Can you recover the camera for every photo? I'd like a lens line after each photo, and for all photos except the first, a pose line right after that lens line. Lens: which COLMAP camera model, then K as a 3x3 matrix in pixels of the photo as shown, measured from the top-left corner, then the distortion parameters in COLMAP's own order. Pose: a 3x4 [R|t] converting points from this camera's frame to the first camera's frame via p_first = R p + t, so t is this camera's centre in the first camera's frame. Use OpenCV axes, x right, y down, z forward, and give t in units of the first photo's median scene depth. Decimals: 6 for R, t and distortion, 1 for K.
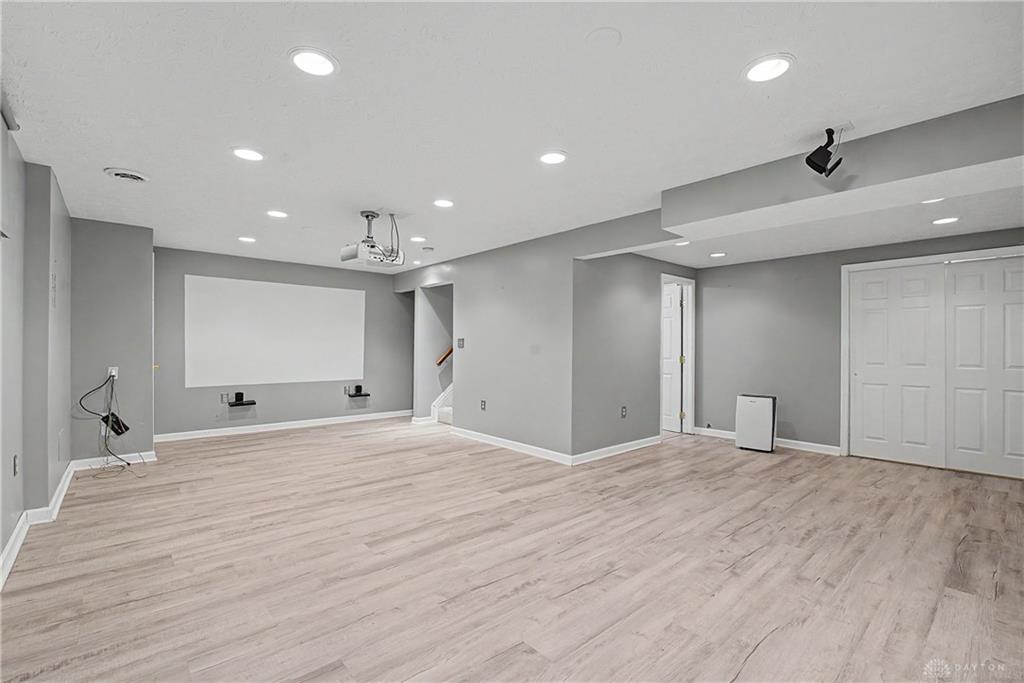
lens RADIAL K [[451.2, 0, 516.1], [0, 451.2, 346.1], [0, 0, 1]] dist [-0.017472, 0.002803]
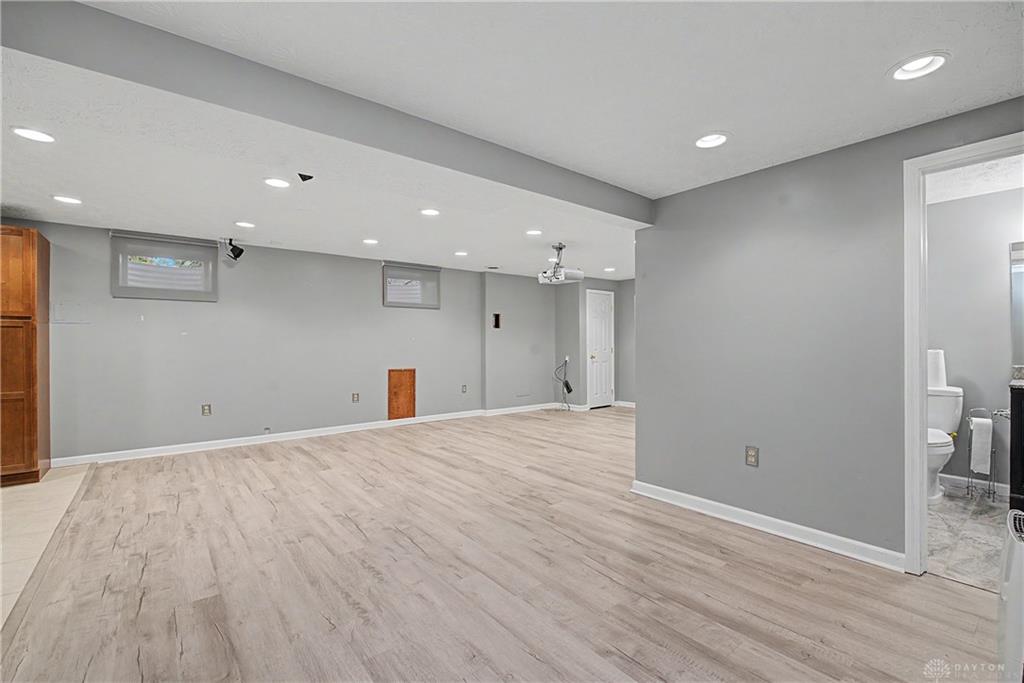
lens RADIAL K [[451.2, 0, 508.7], [0, 451.2, 341.9], [0, 0, 1]] dist [-0.017472, 0.002803]
pose [[-0.054874, -0.010745, -0.998435, 1.089390], [0.005033, 0.999926, -0.011037, 0.009098], [0.998481, -0.005631, -0.054816, 0.963358]]
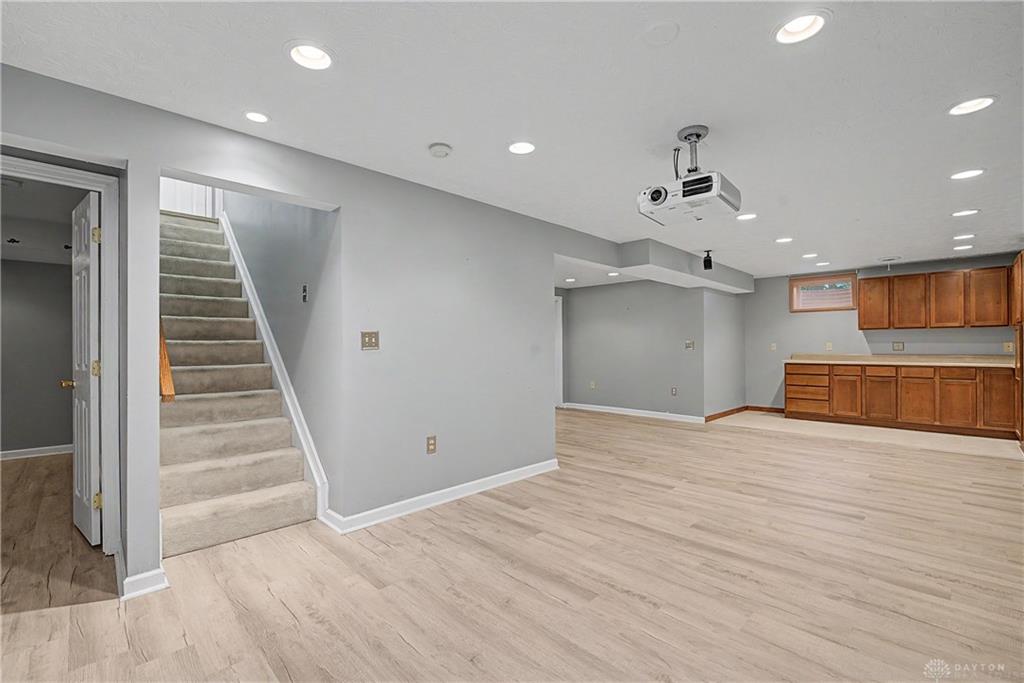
lens RADIAL K [[451.2, 0, 512.2], [0, 451.2, 343.2], [0, 0, 1]] dist [-0.017472, 0.002803]
pose [[-0.056197, -0.002596, 0.998416, -0.967144], [0.003752, 0.999989, 0.002812, -0.004801], [-0.998413, 0.003904, -0.056187, 1.340169]]
